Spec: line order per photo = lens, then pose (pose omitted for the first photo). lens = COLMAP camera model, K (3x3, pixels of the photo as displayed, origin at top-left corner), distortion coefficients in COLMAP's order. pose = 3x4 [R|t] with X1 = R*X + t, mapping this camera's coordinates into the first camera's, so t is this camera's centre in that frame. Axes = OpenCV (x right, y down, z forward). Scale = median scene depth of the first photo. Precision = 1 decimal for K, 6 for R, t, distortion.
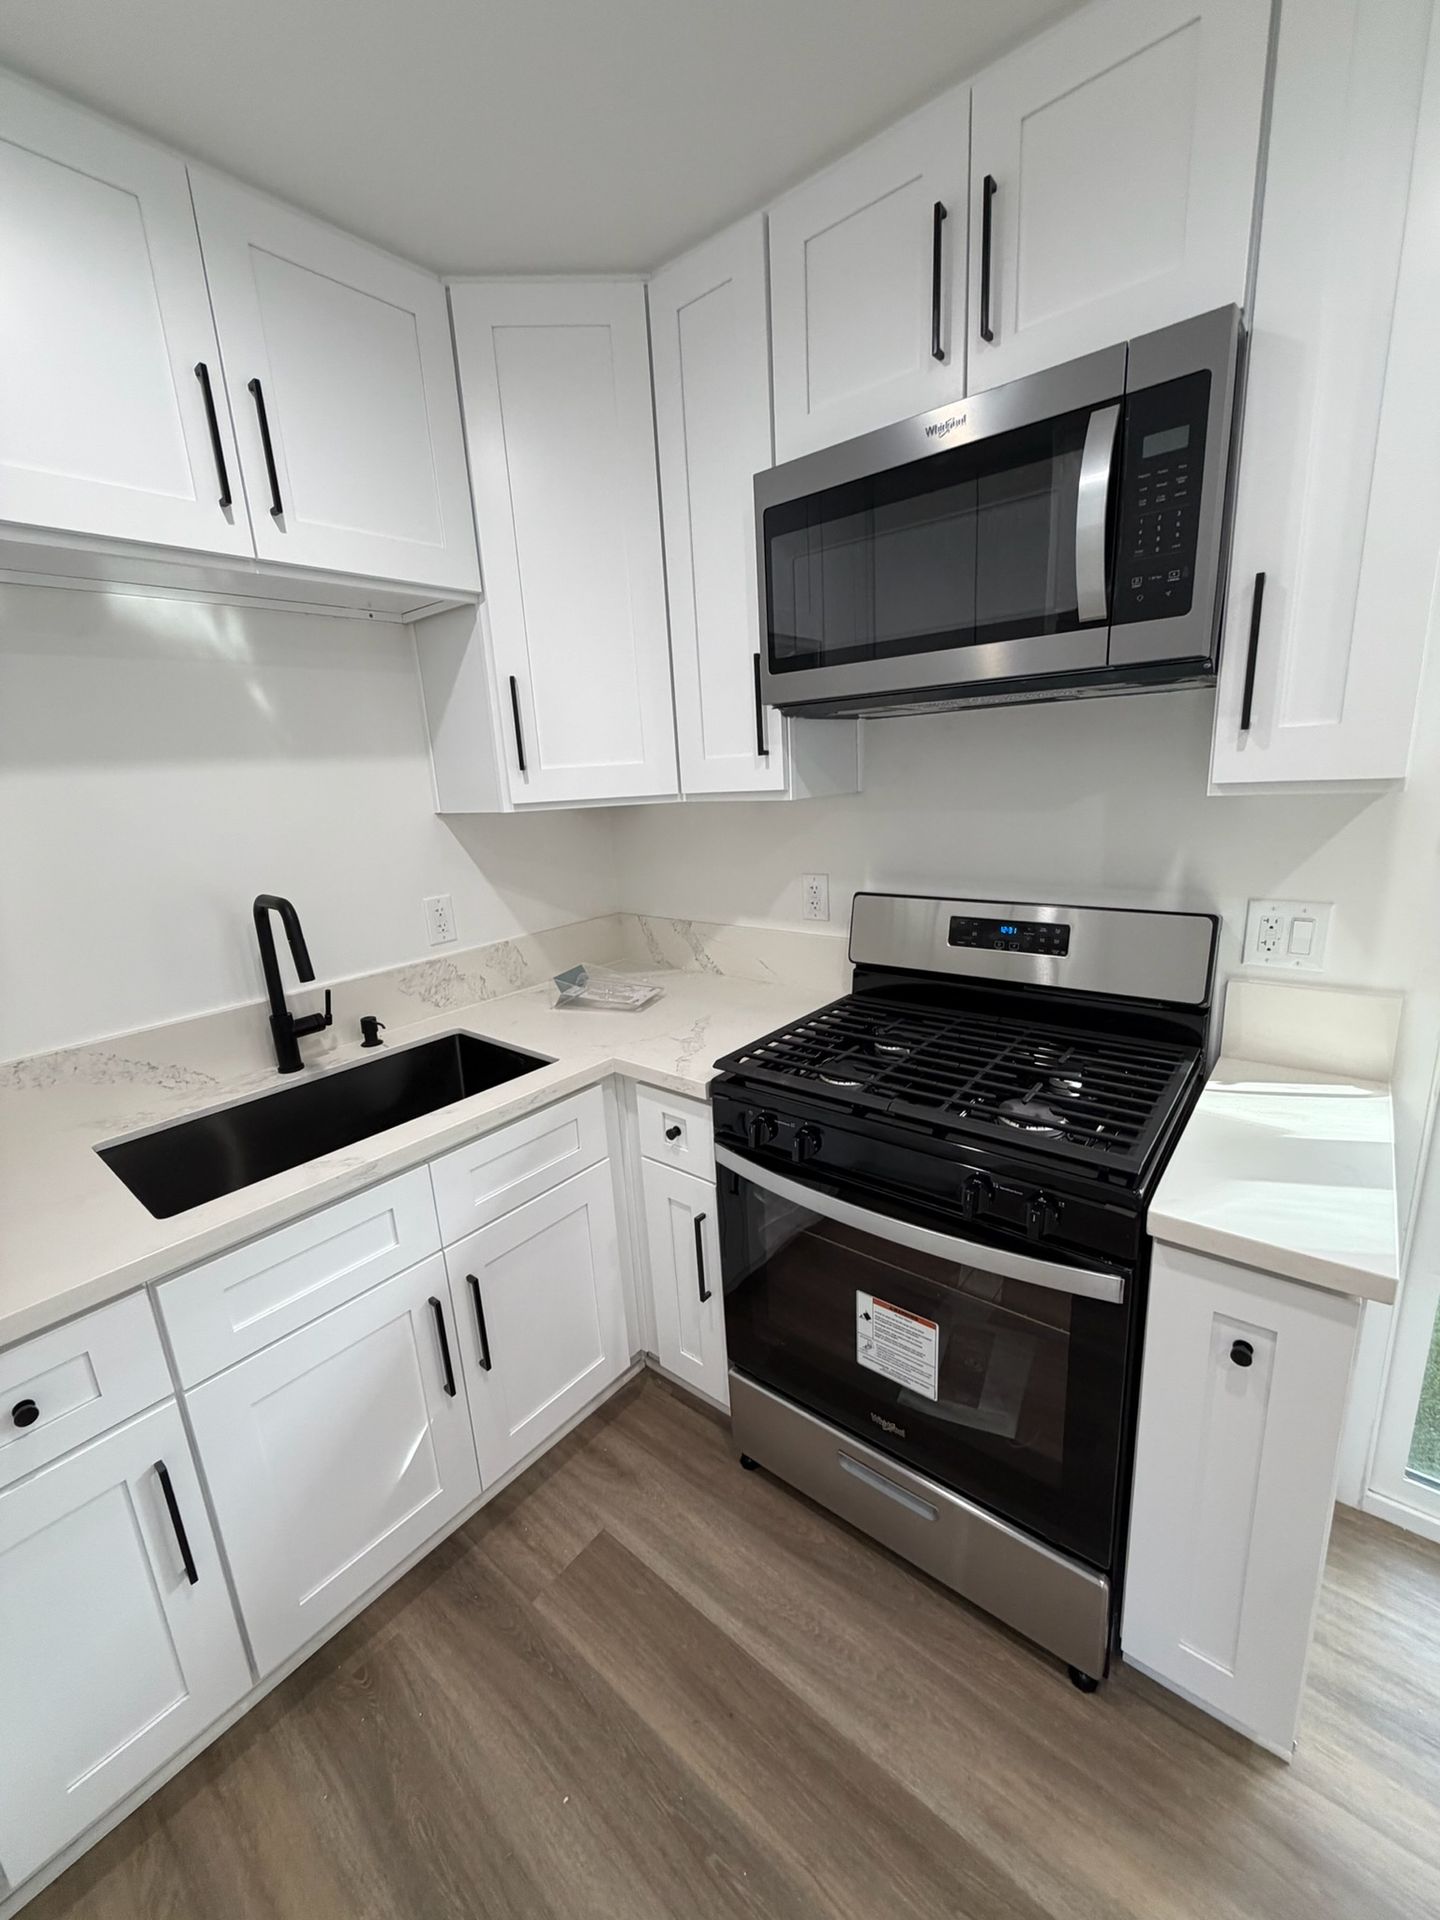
lens RADIAL K [[764.4, 0, 718.6], [0, 764.4, 954.6], [0, 0, 1]] dist [0.001046, -0.000638]
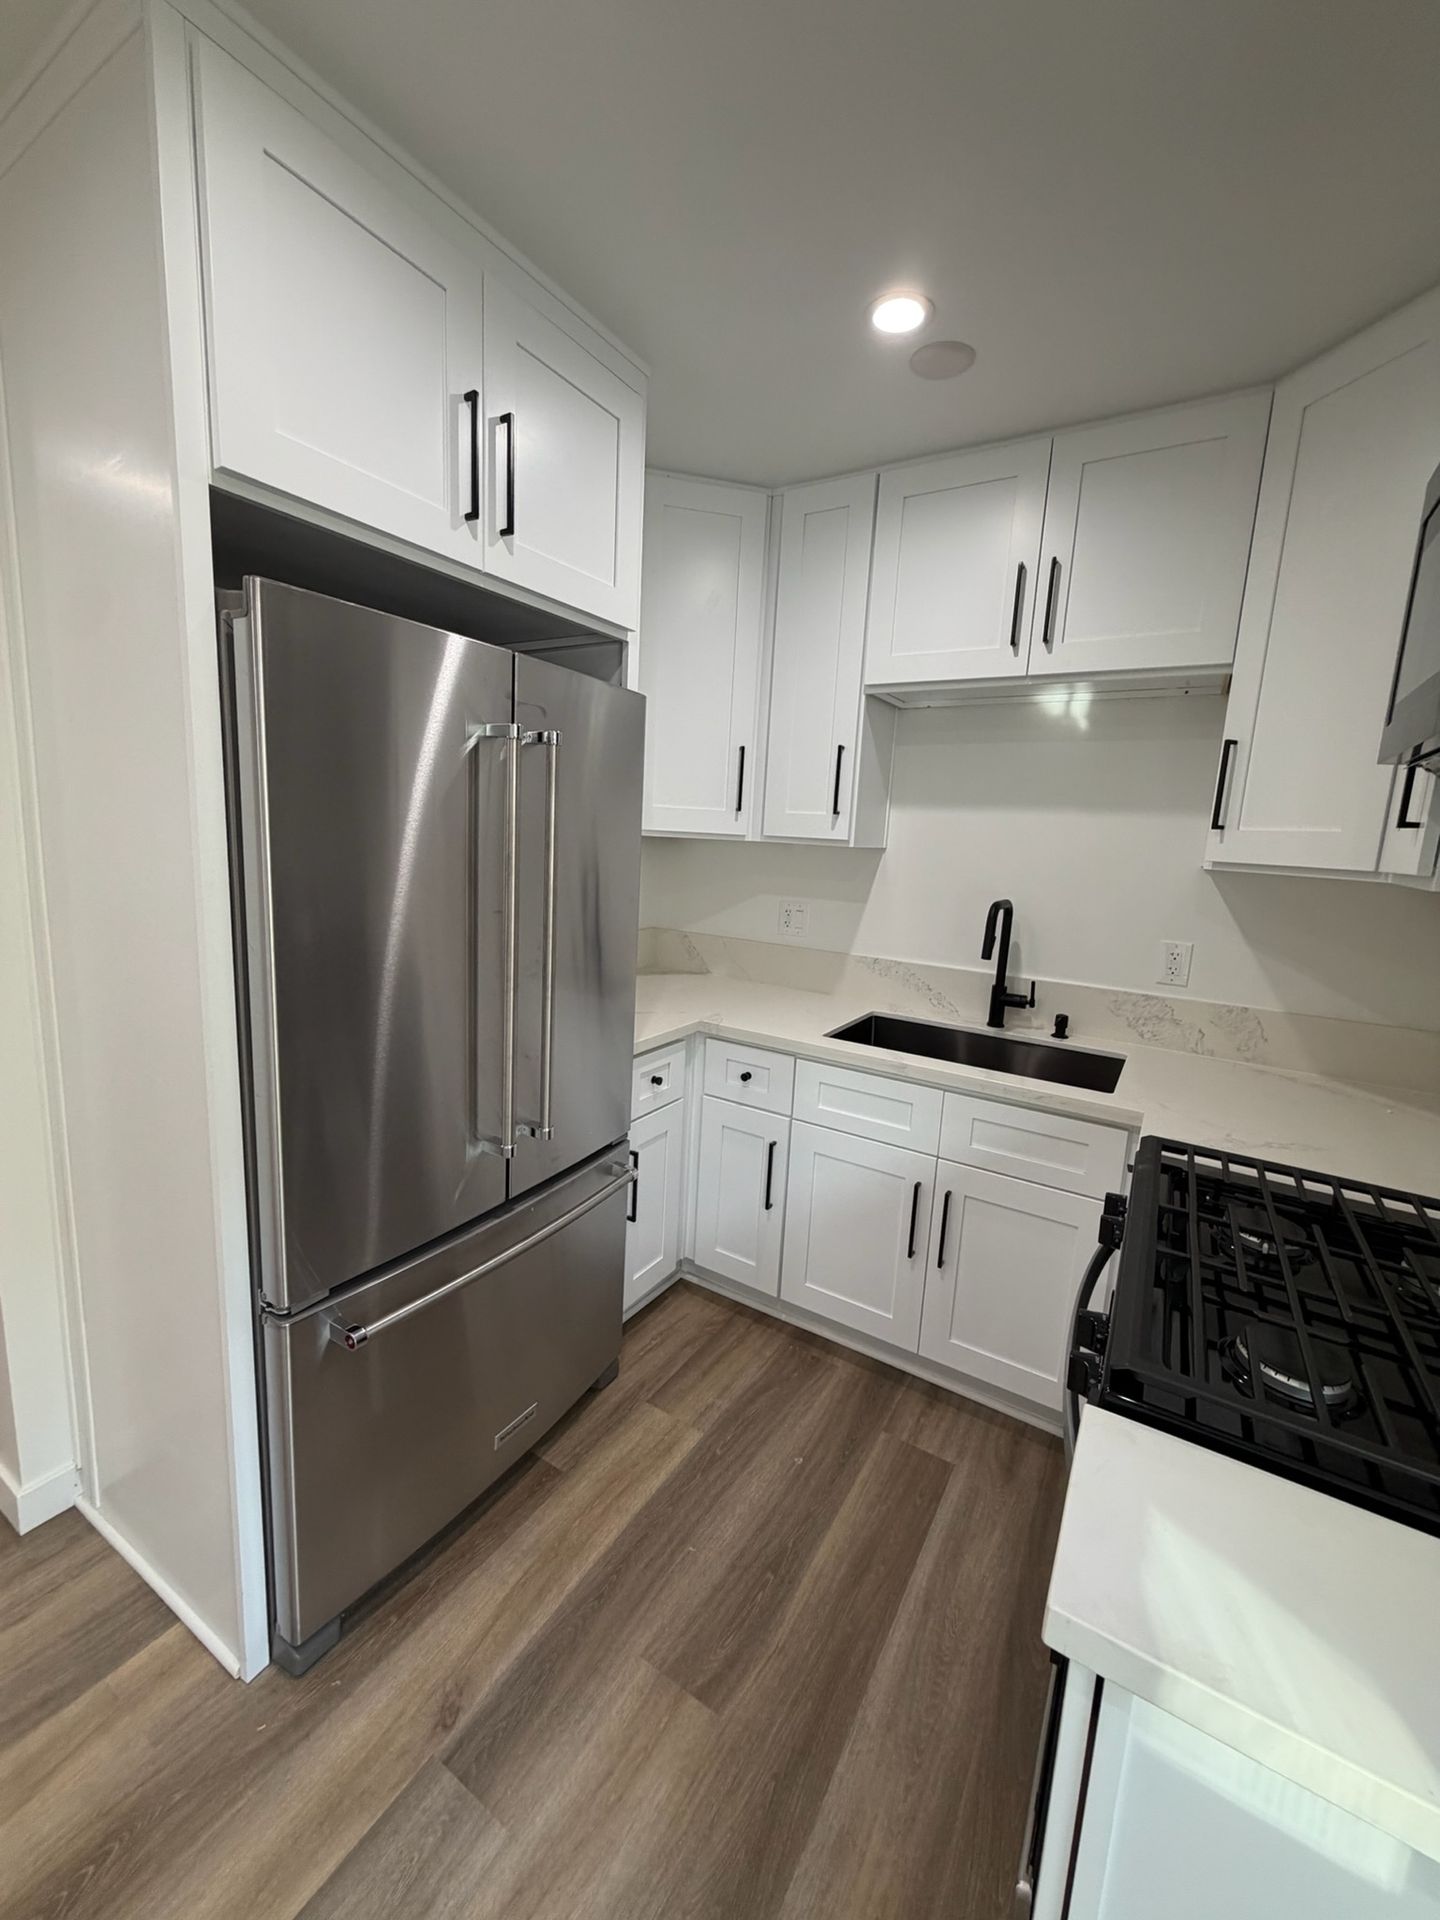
lens RADIAL K [[764.4, 0, 718.6], [0, 764.4, 954.6], [0, 0, 1]] dist [0.001046, -0.000638]
pose [[0.129615, 0.225121, -0.965671, 0.725330], [-0.289233, 0.940118, 0.180342, -0.081311], [0.948443, 0.255929, 0.186966, 0.235740]]
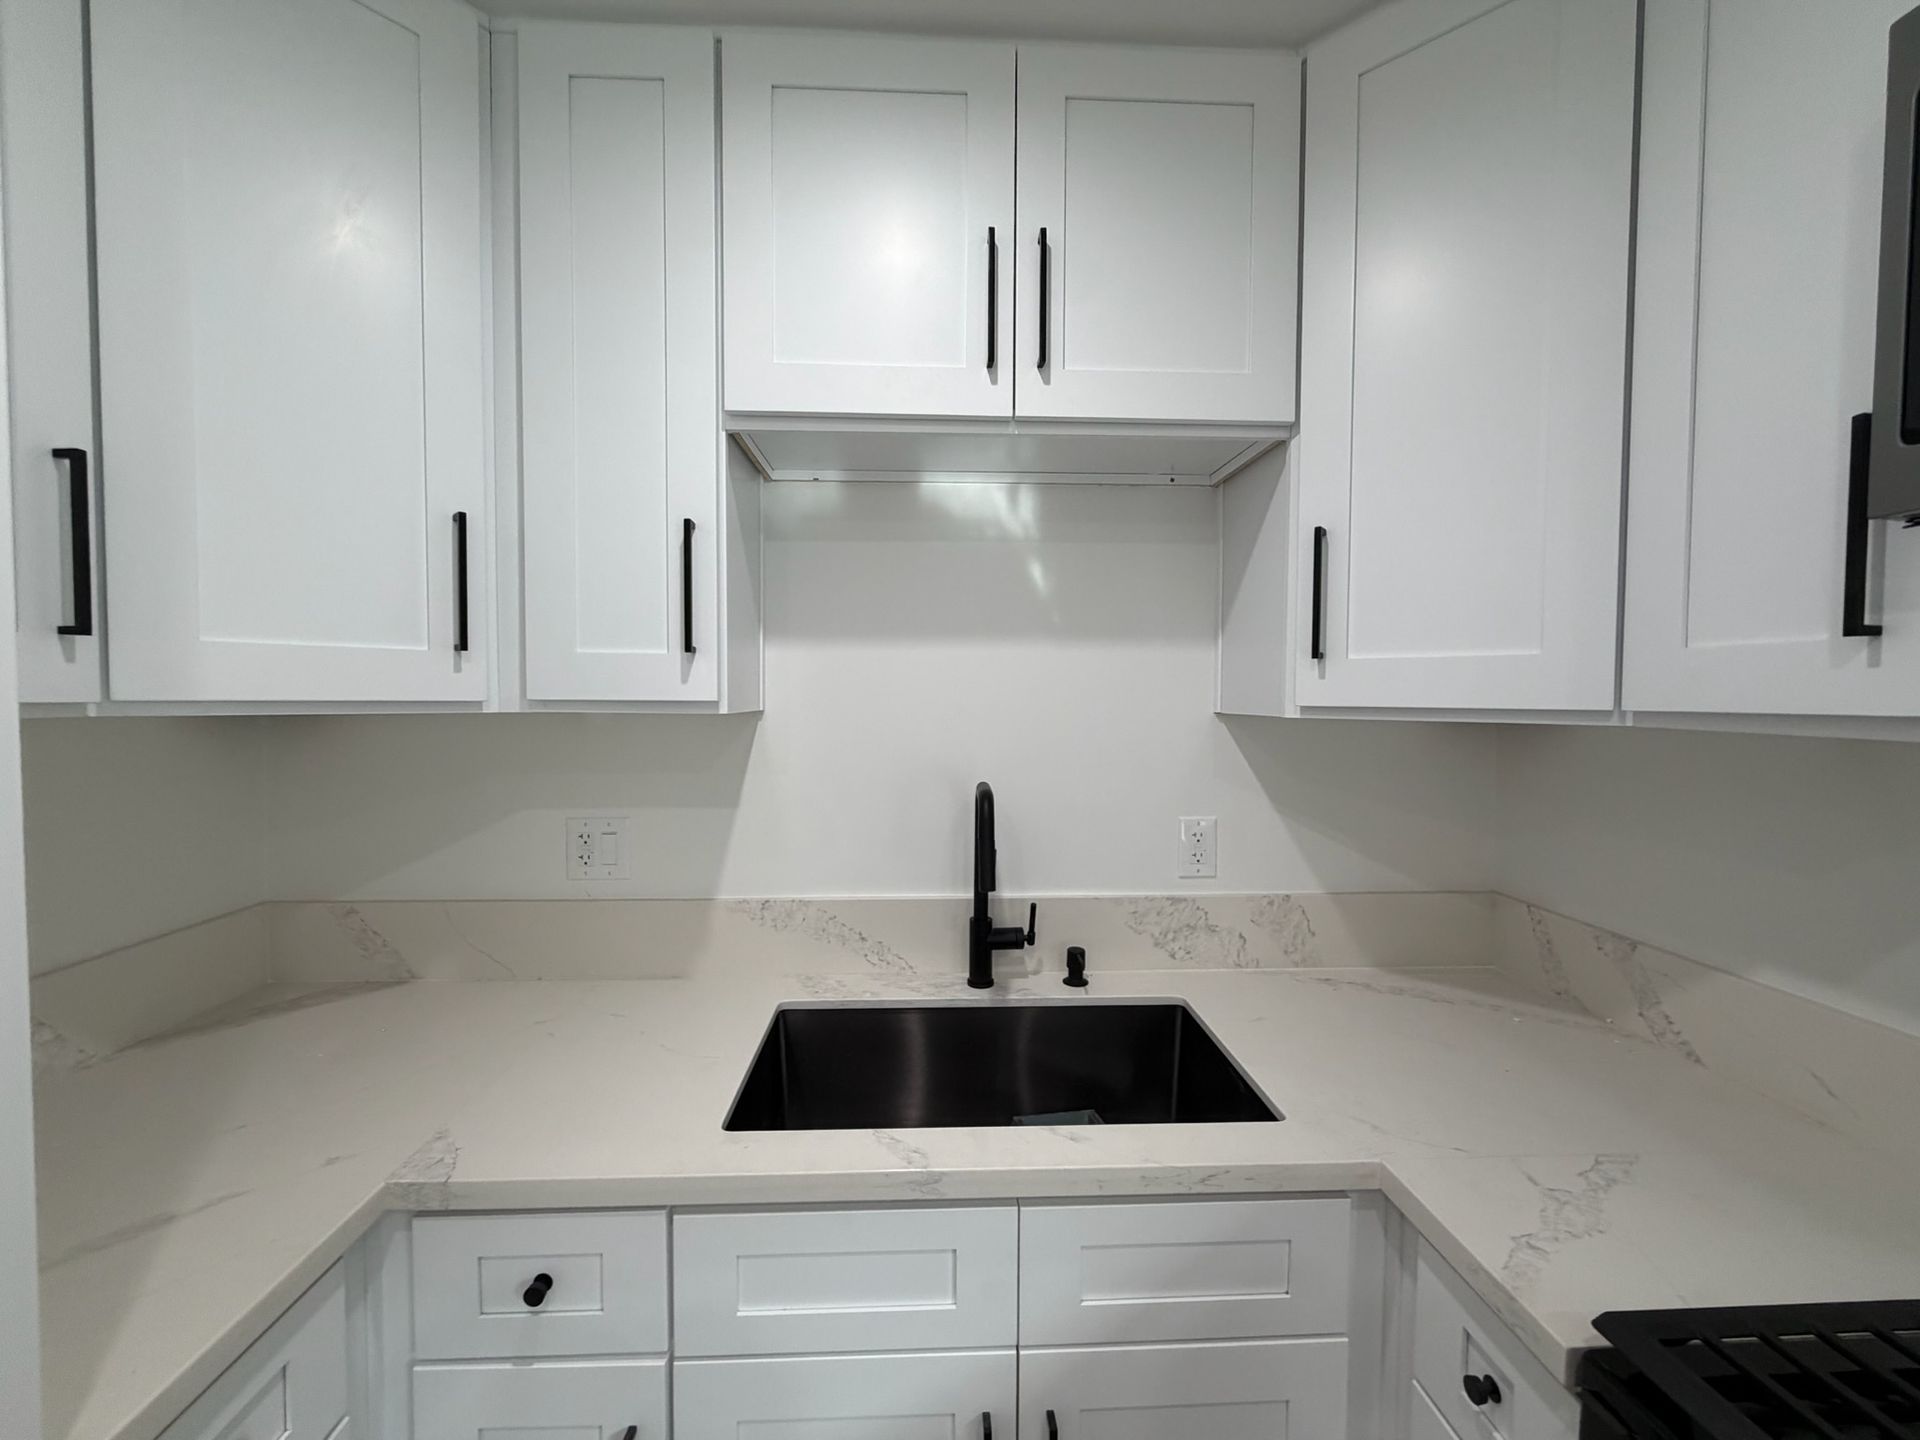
lens RADIAL K [[764.4, 0, 955.0], [0, 764.4, 720.4], [0, 0, 1]] dist [0.001046, -0.000638]
pose [[0.671785, 0.086157, -0.735719, 0.035555], [-0.217491, 0.972379, -0.084720, -0.063542], [0.708098, 0.216926, 0.671968, 0.345671]]
